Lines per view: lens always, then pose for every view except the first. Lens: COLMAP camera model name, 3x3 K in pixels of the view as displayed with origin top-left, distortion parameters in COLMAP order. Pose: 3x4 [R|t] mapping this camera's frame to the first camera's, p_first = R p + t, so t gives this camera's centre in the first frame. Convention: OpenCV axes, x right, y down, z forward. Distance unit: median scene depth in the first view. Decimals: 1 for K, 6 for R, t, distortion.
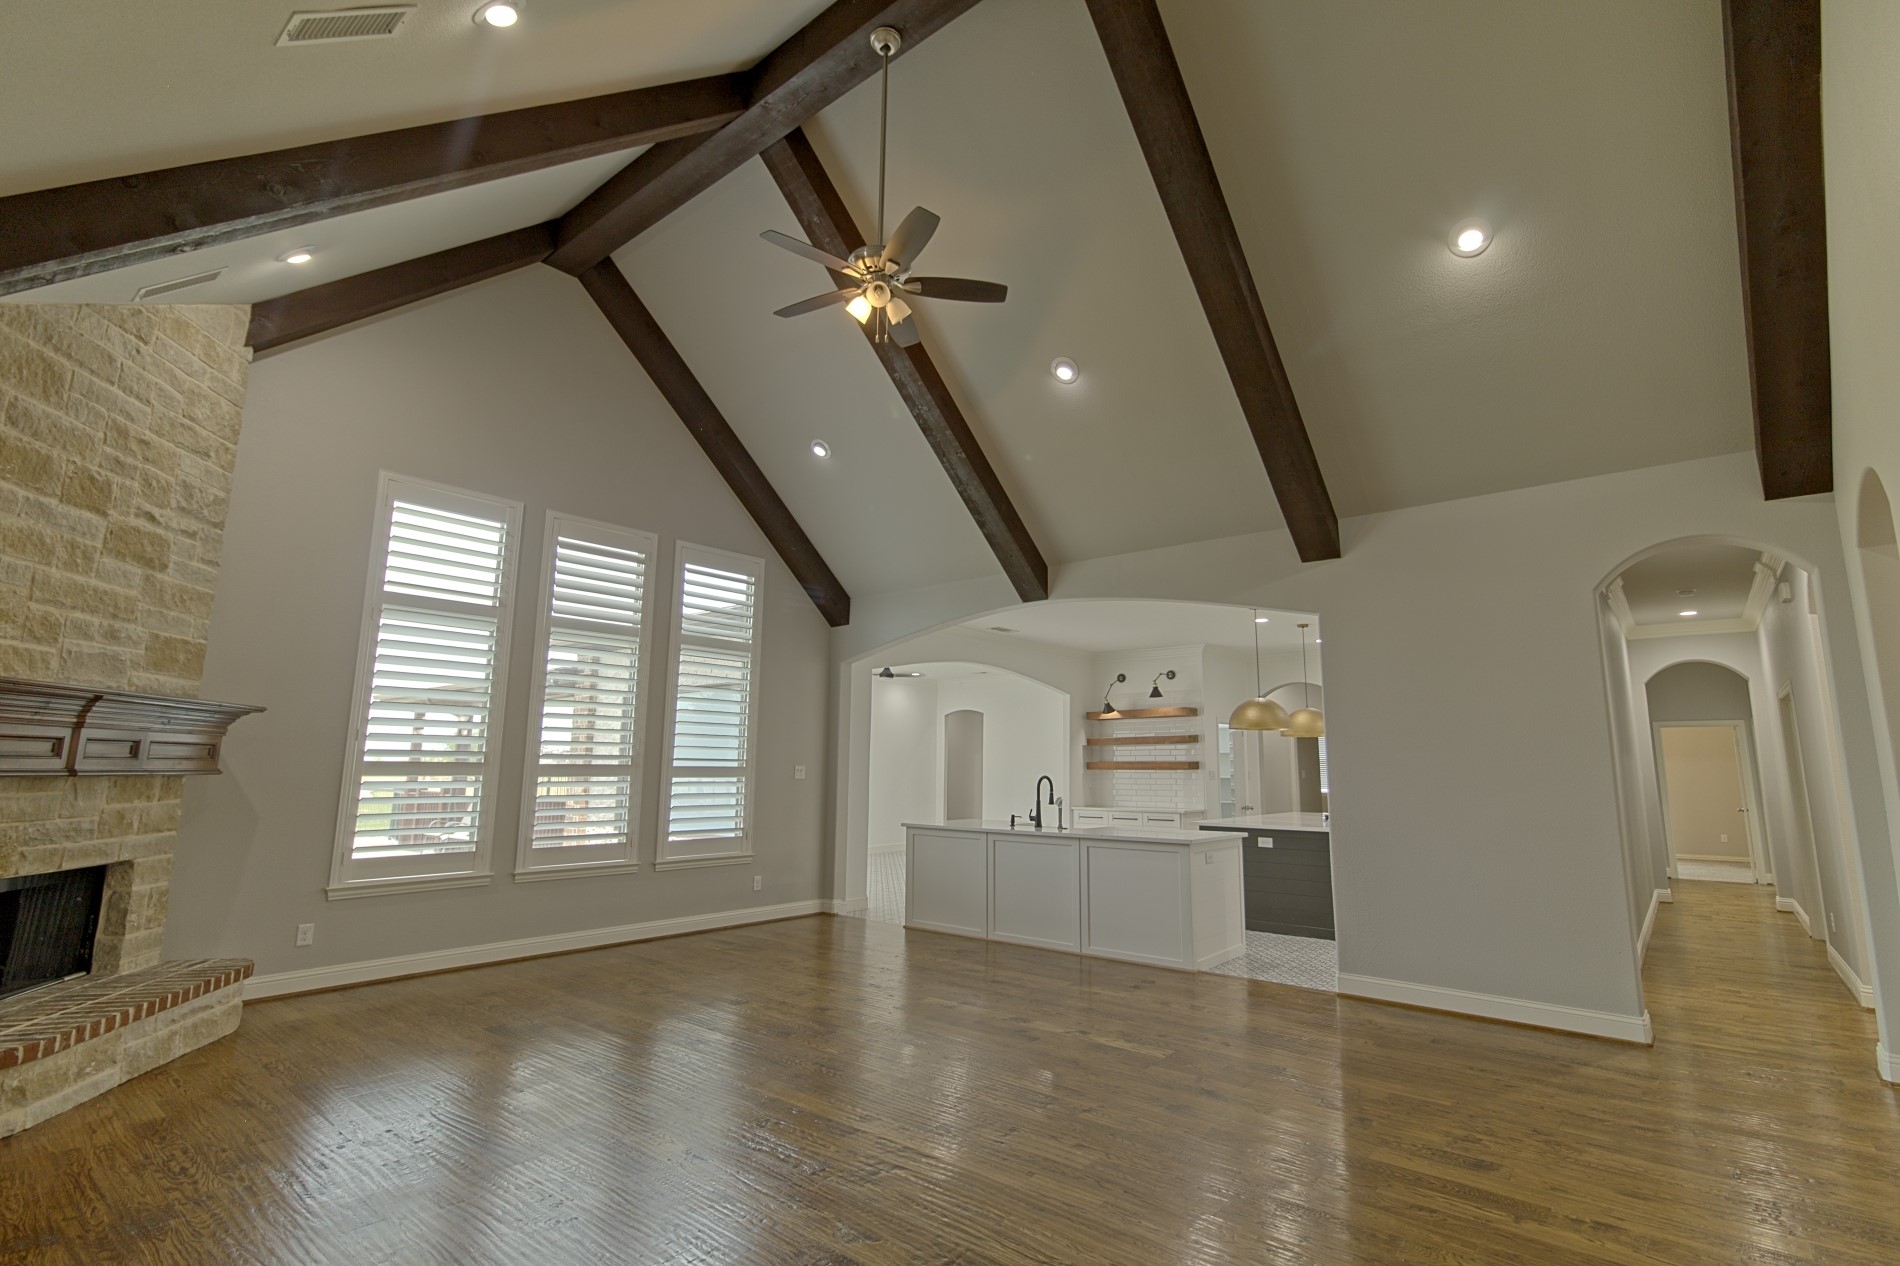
lens RADIAL K [[879.4, 0, 959.8], [0, 879.4, 625.4], [0, 0, 1]] dist [-0.009846, 0.005500]
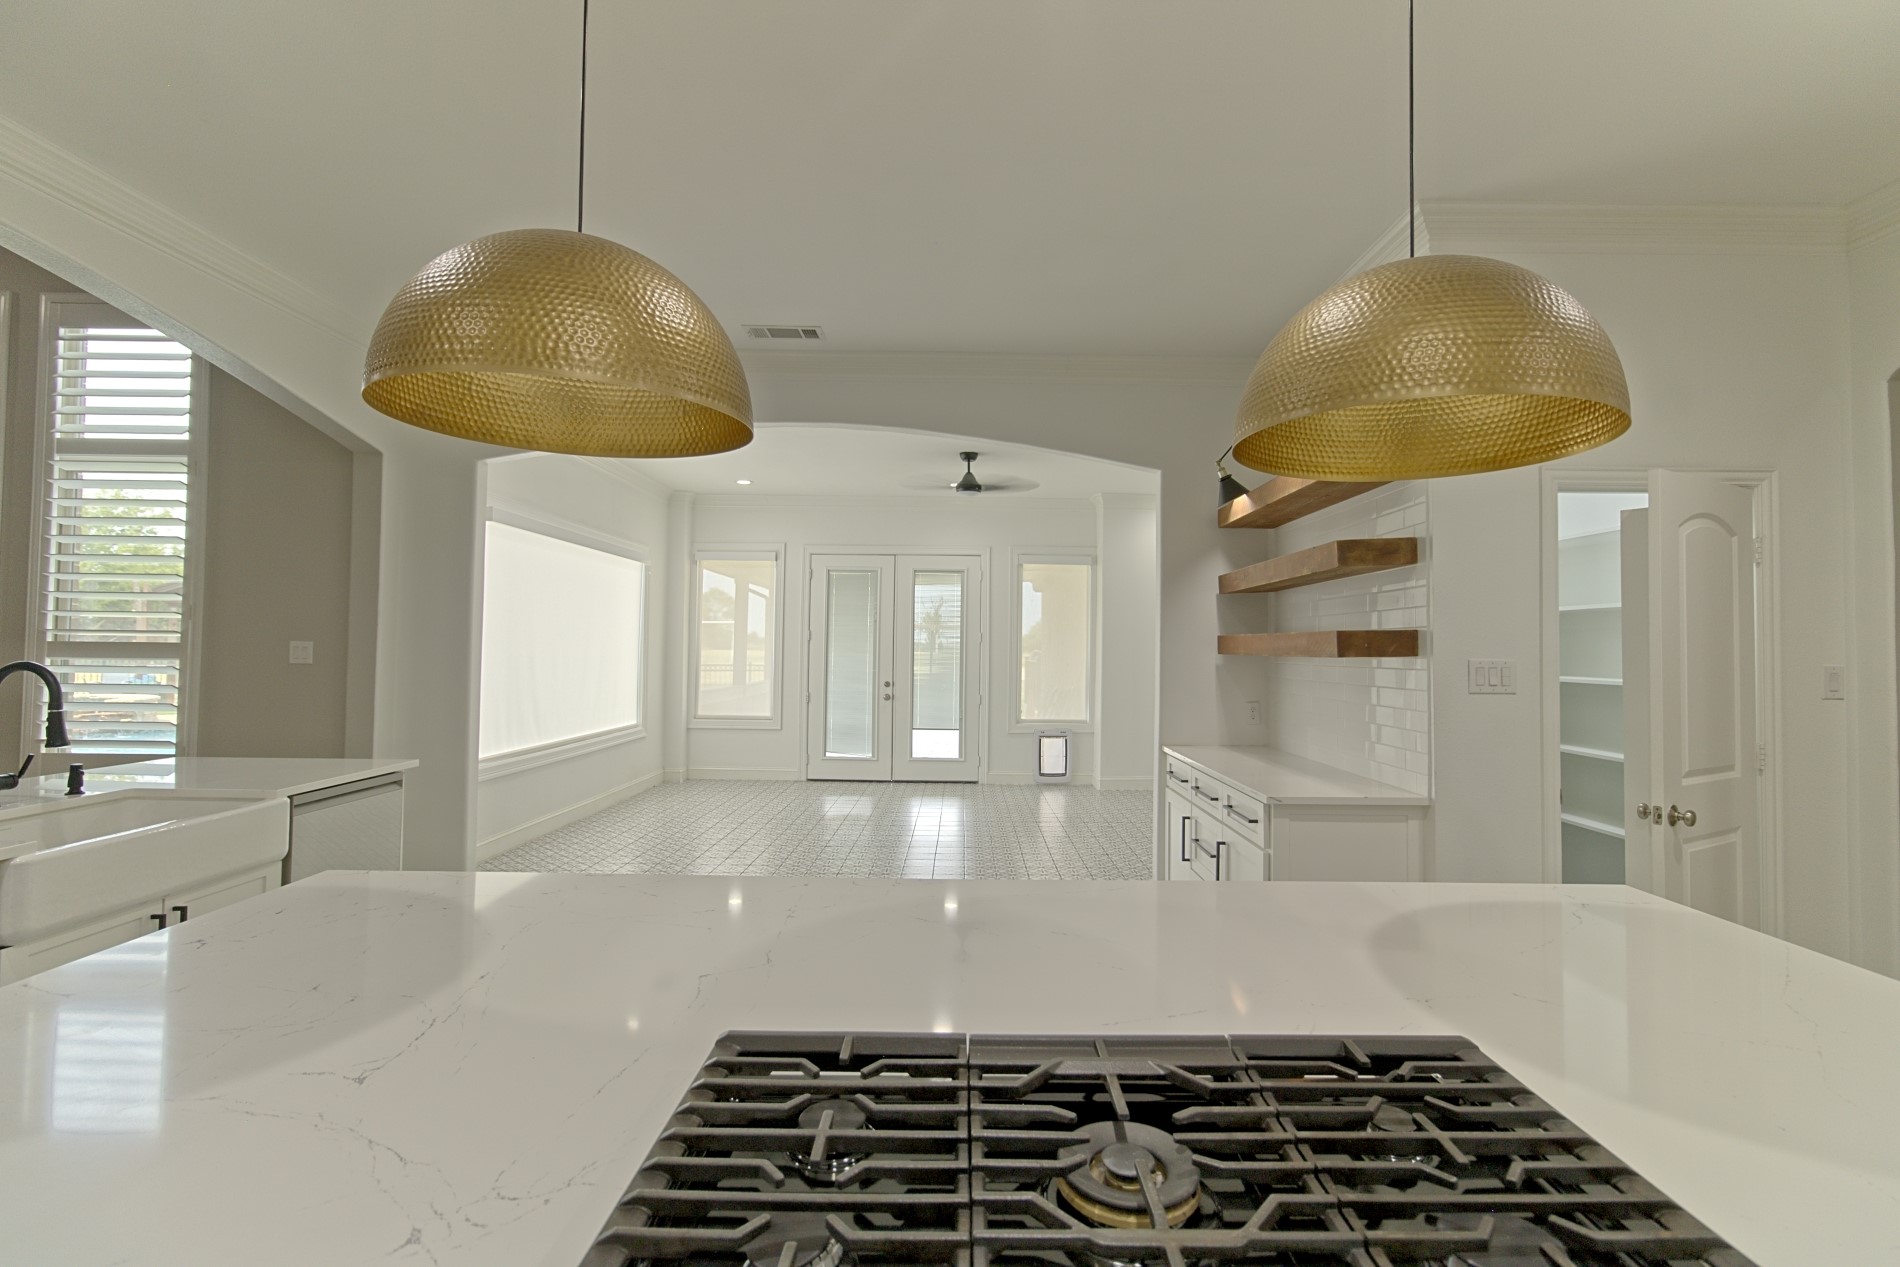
lens RADIAL K [[882.9, 0, 966.4], [0, 882.9, 623.4], [0, 0, 1]] dist [-0.037952, 0.027410]
pose [[0.653621, -0.021200, -0.756525, 0.680614], [0.115842, 0.990631, 0.072325, 0.201390], [0.747904, -0.134910, 0.649953, 1.223621]]
